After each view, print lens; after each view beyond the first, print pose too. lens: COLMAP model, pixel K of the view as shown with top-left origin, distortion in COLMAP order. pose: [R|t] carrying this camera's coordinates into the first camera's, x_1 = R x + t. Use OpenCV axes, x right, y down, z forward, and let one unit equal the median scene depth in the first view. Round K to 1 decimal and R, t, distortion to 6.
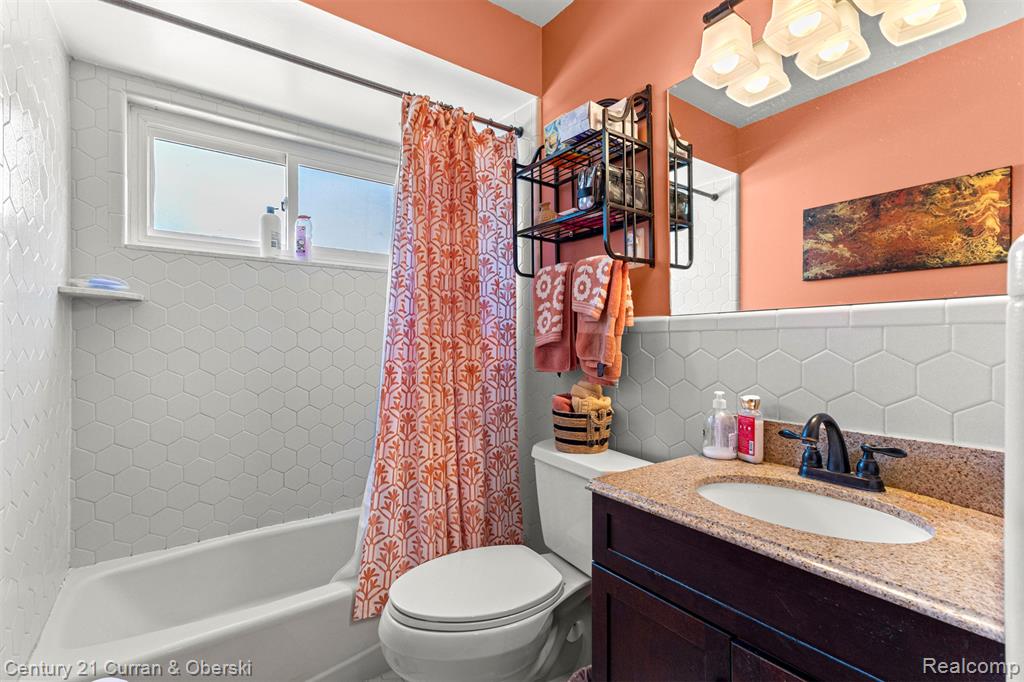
lens RADIAL K [[440.1, 0, 512.0], [0, 440.1, 341.0], [0, 0, 1]] dist [0.002025, 0.000377]
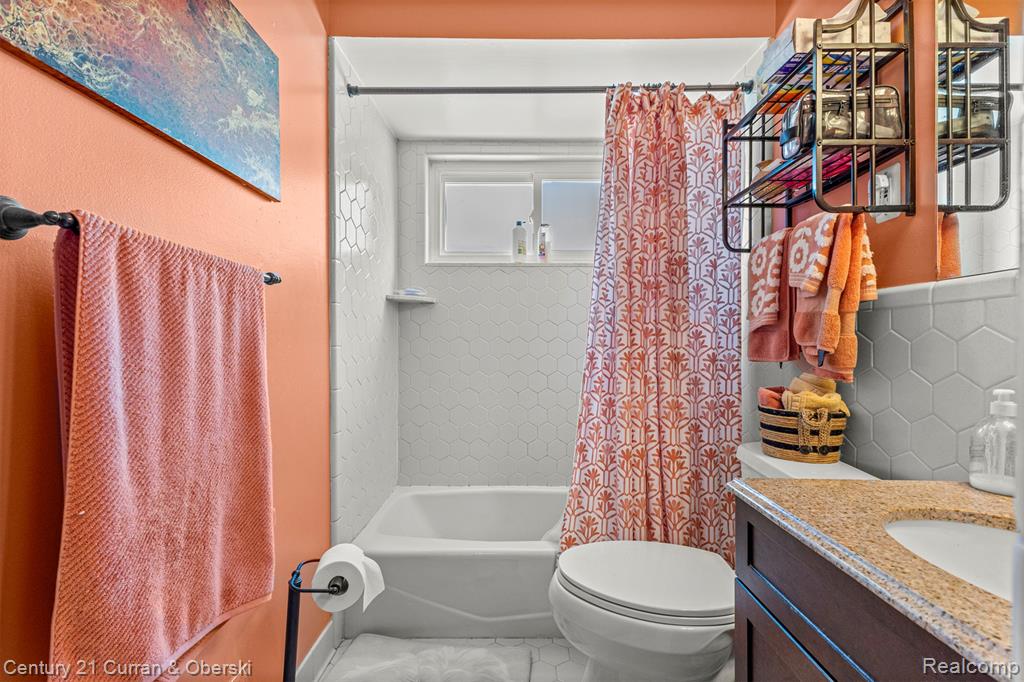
lens RADIAL K [[427.9, 0, 512.0], [0, 427.9, 341.0], [0, 0, 1]] dist [0.012715, -0.004896]
pose [[0.819993, 0.002012, -0.572370, 0.154180], [0.001479, 0.999983, 0.005634, 0.025066], [0.572371, -0.005467, 0.819976, 0.047333]]
